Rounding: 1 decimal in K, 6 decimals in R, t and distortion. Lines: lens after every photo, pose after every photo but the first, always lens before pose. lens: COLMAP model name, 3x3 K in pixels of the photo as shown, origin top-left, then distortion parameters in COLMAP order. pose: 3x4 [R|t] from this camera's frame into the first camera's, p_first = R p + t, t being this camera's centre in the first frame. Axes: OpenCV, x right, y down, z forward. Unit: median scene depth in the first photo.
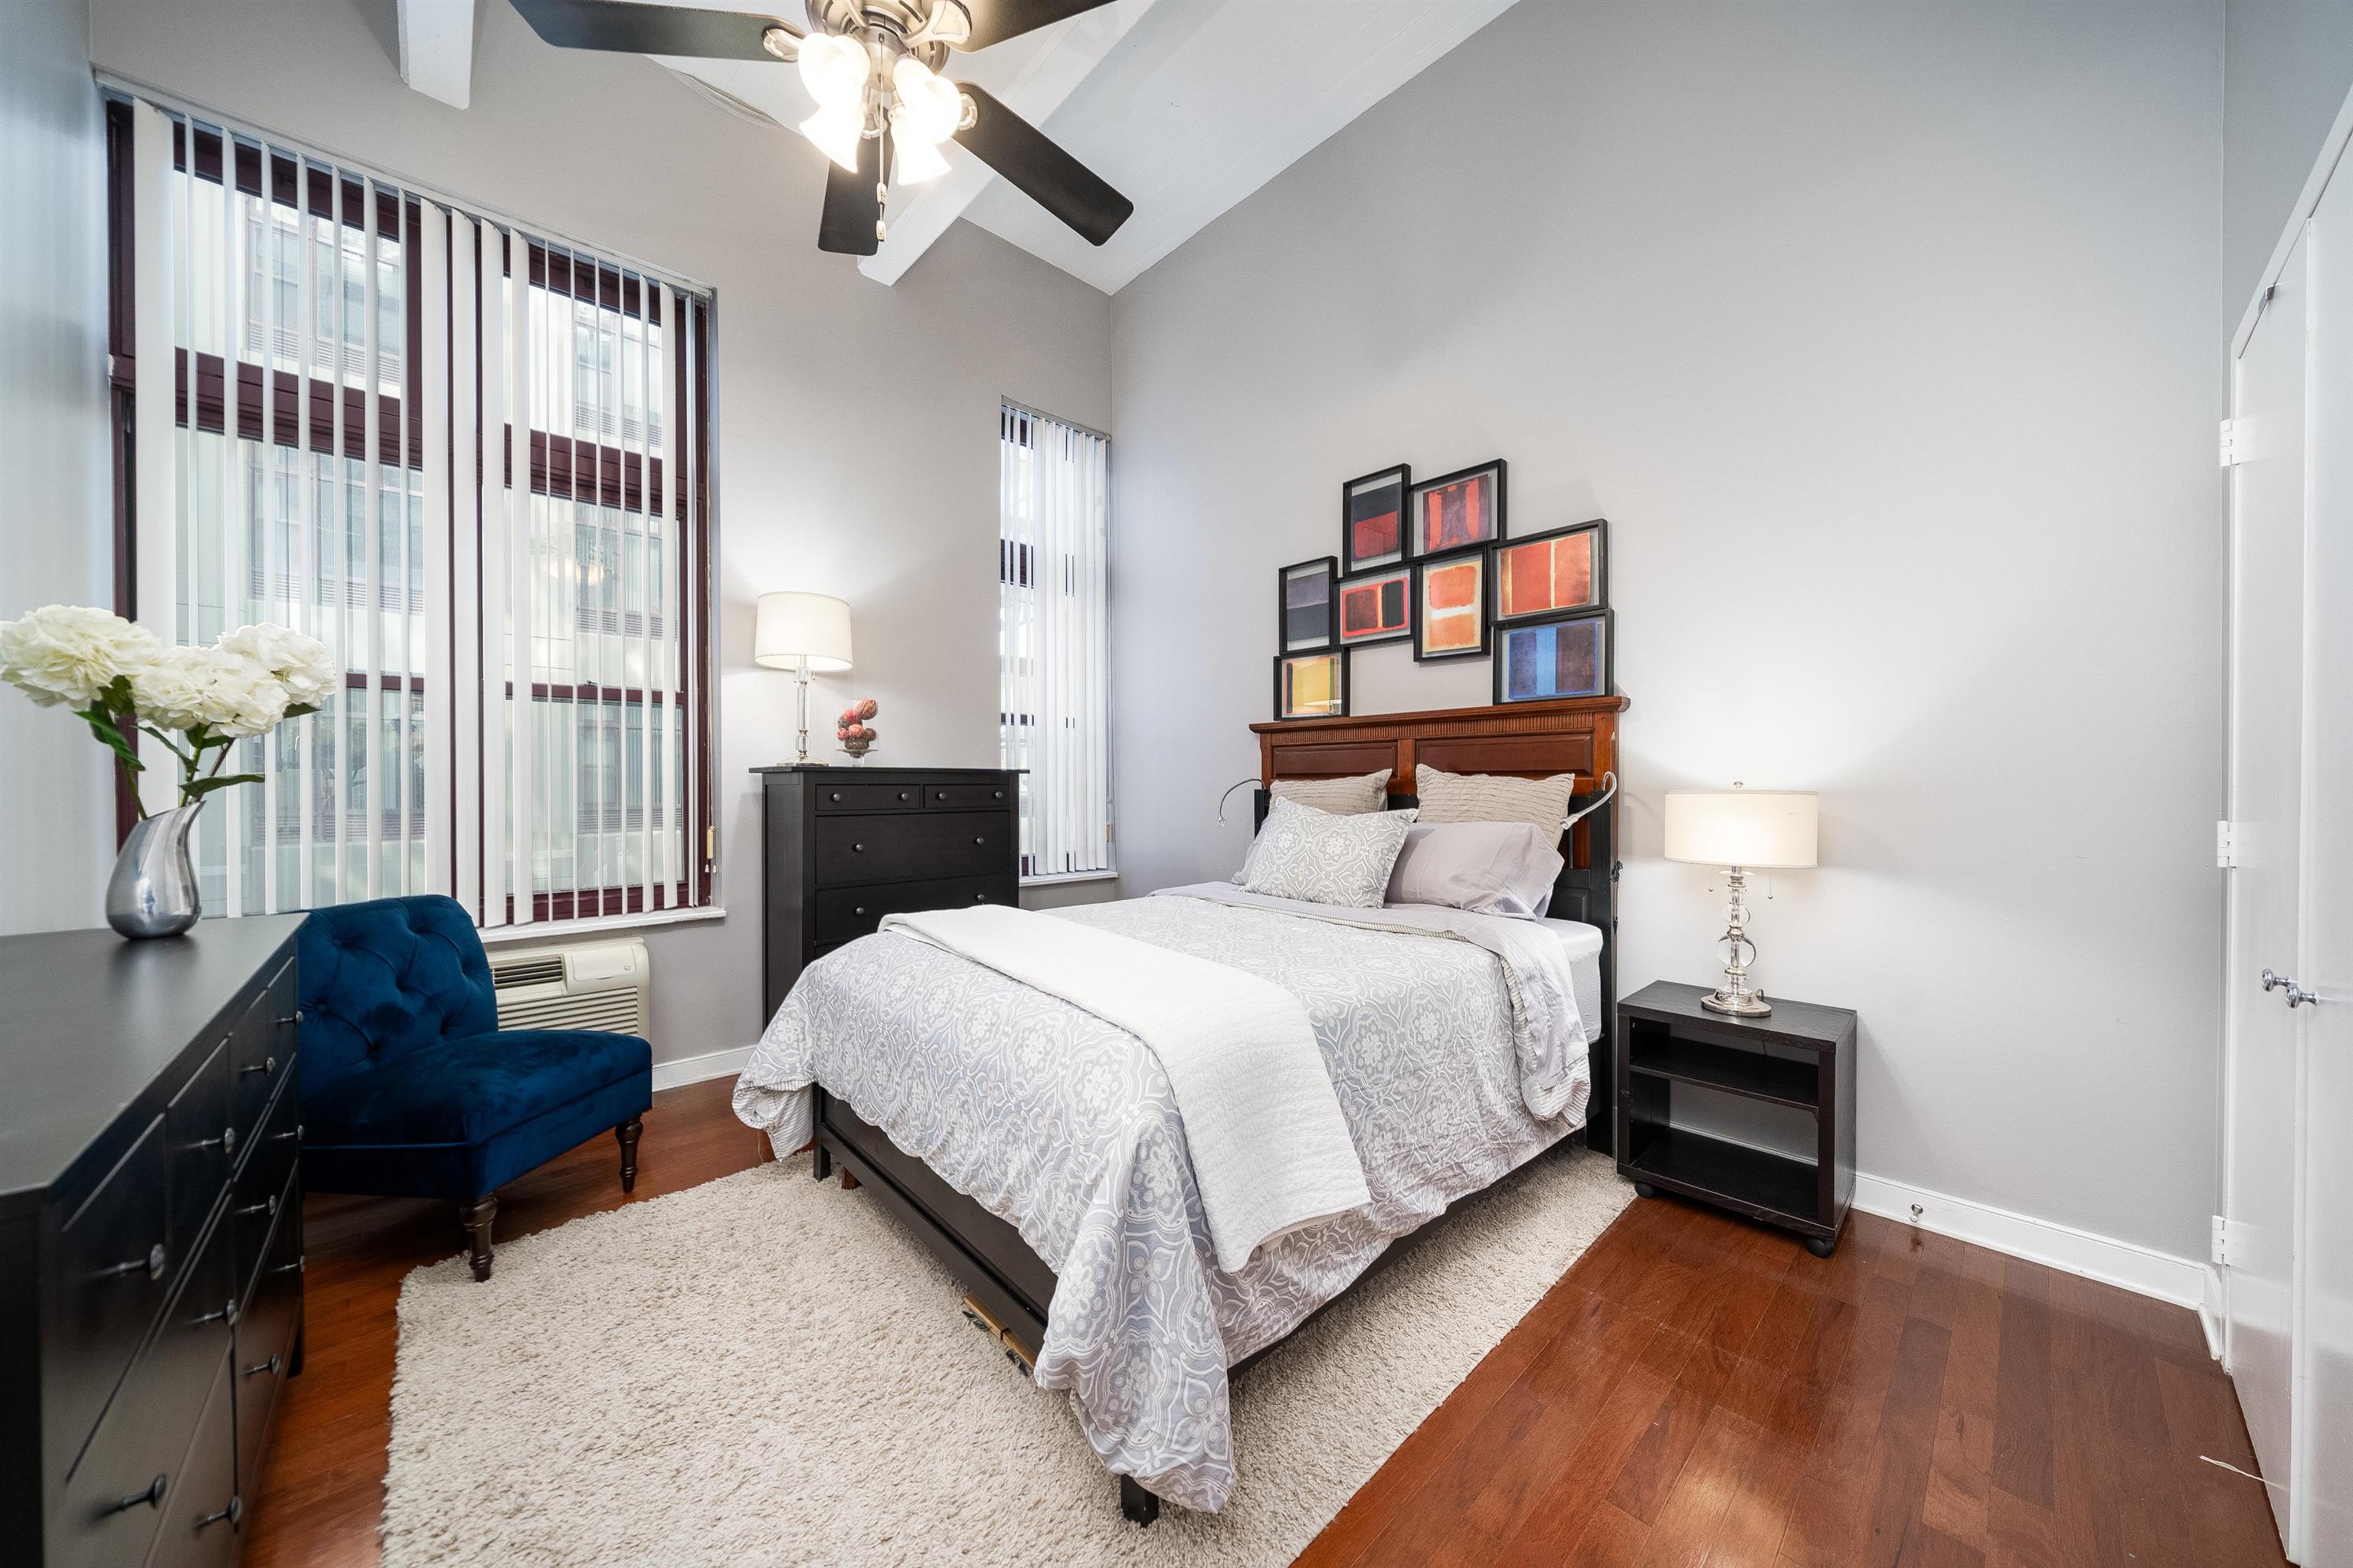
lens RADIAL K [[812.3, 0, 1176.2], [0, 812.3, 779.3], [0, 0, 1]] dist [-0.007351, 0.000419]
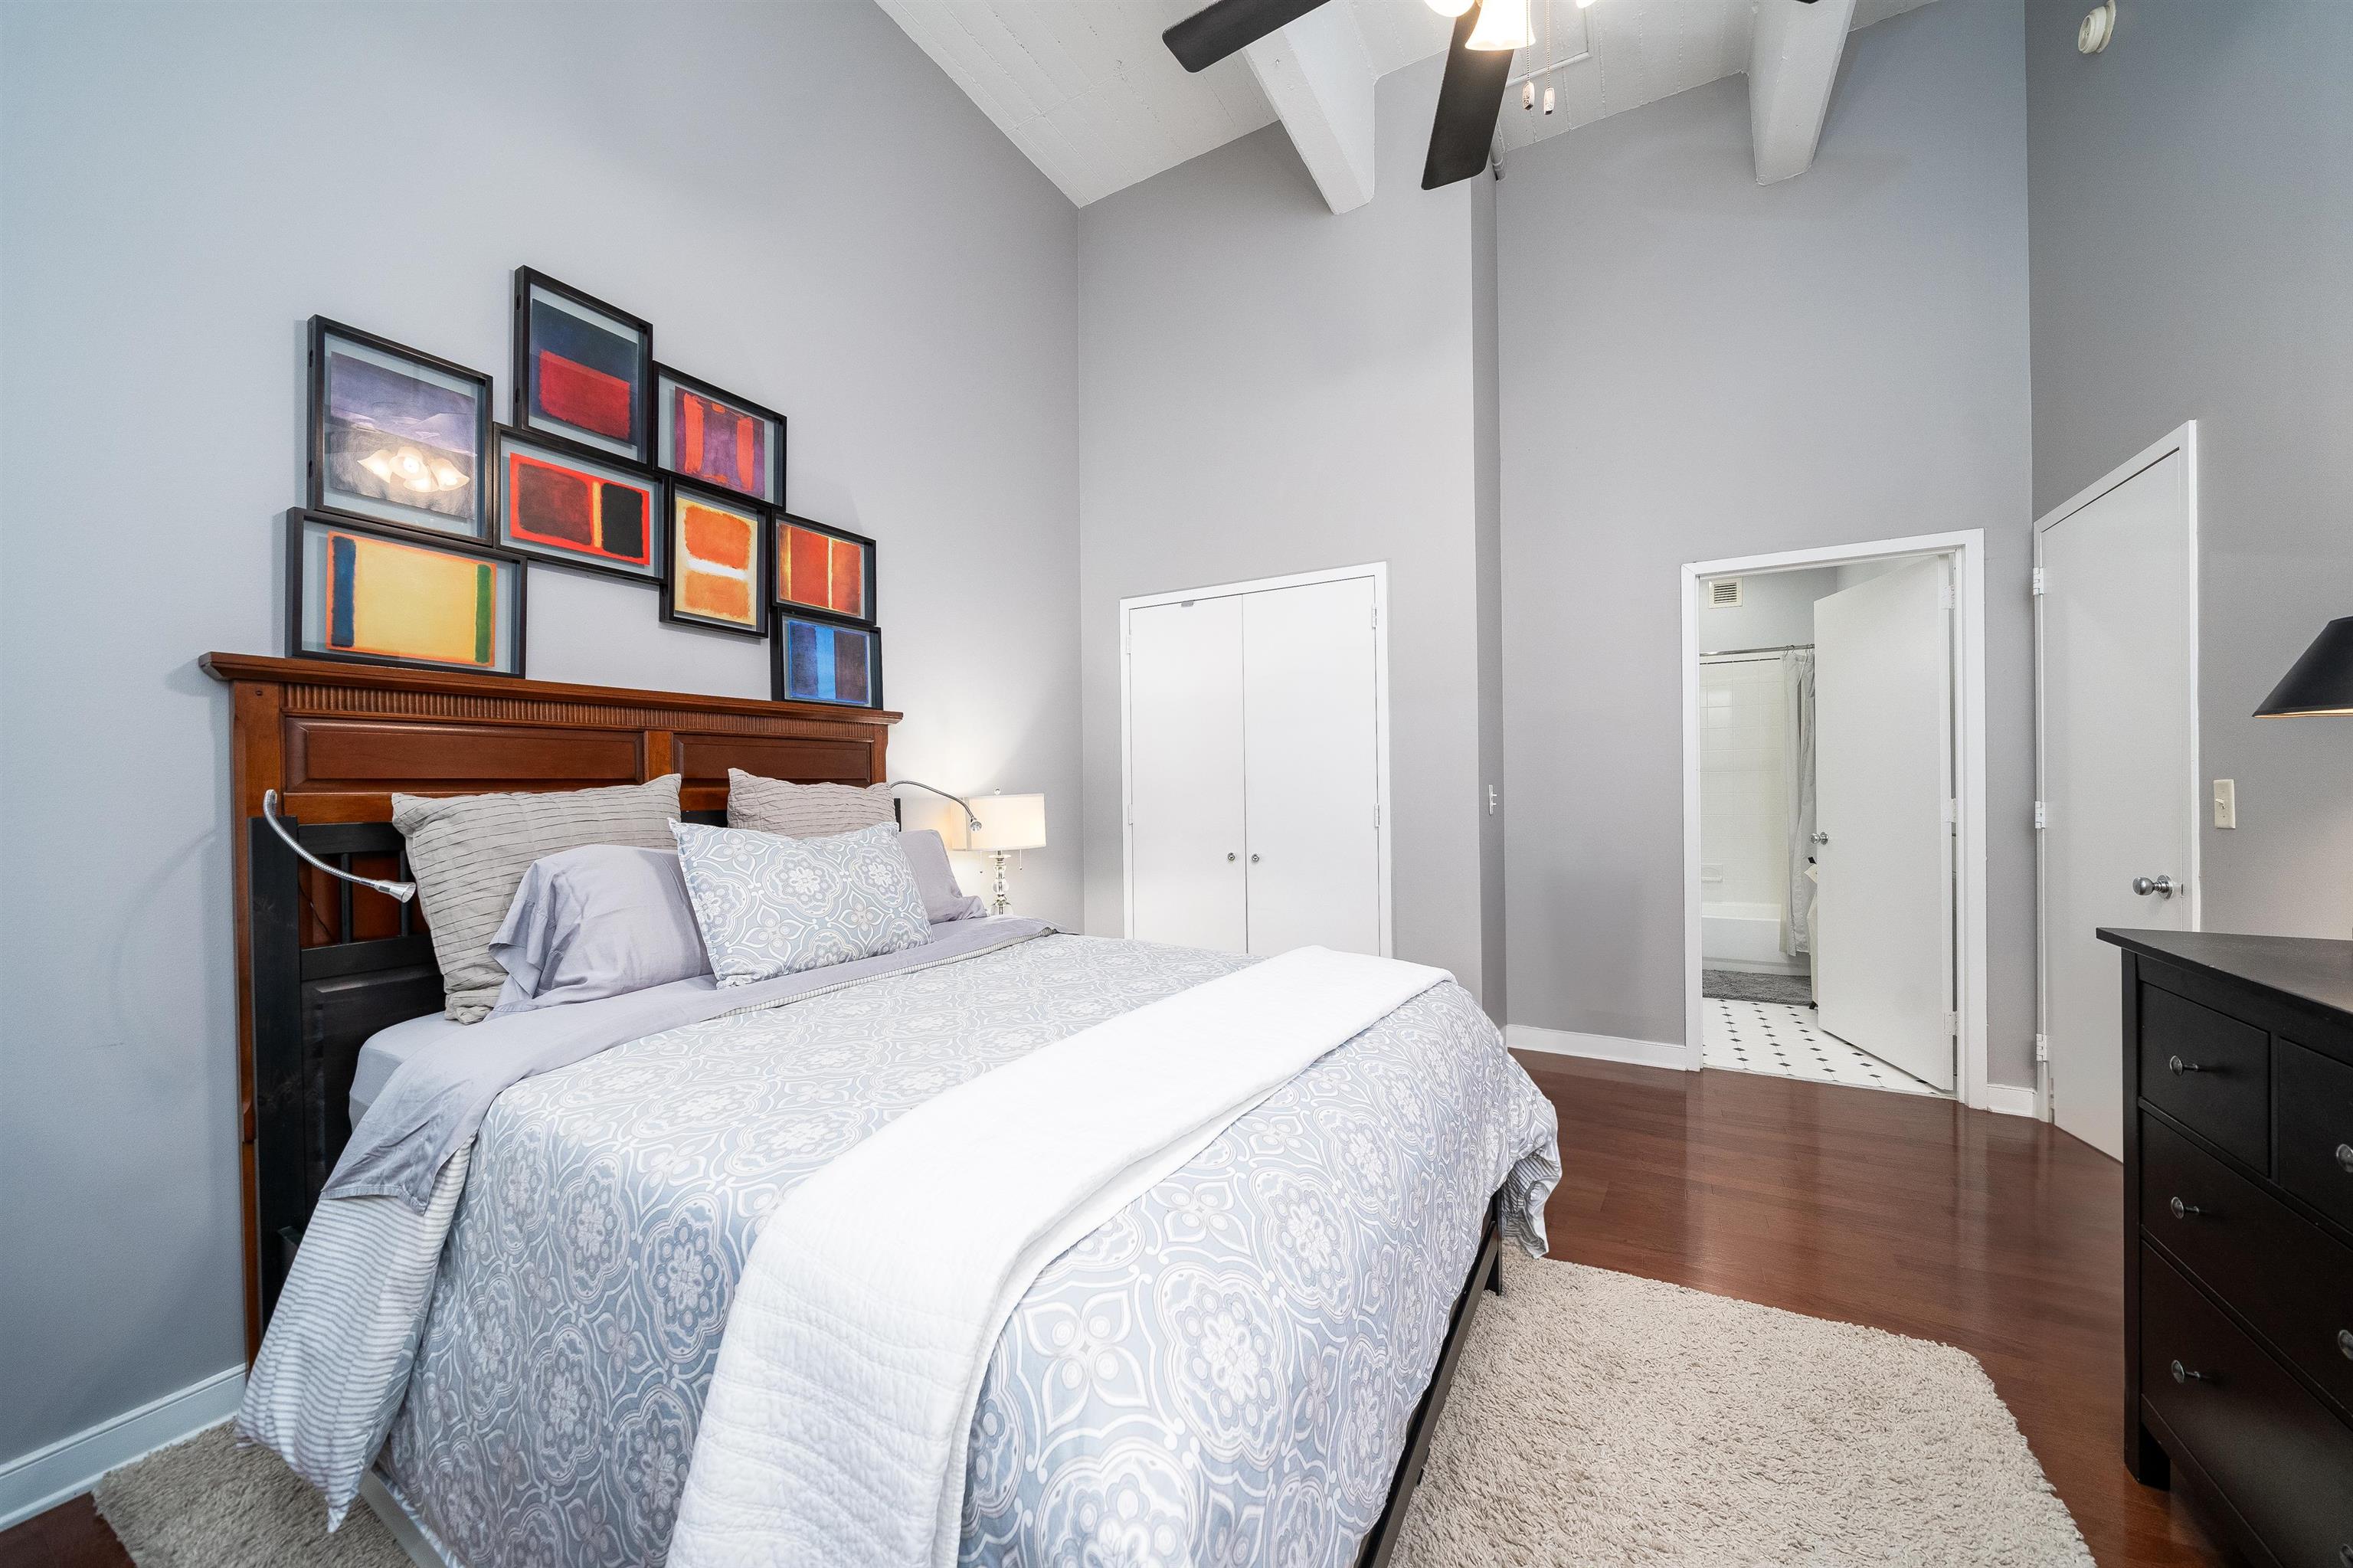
lens RADIAL K [[812.3, 0, 1173.9], [0, 812.3, 788.2], [0, 0, 1]] dist [-0.007351, 0.000419]
pose [[-0.291382, -0.002165, 0.956604, -0.510546], [0.004709, 0.999982, 0.003697, -0.001032], [-0.956595, 0.005582, -0.291367, 0.805094]]
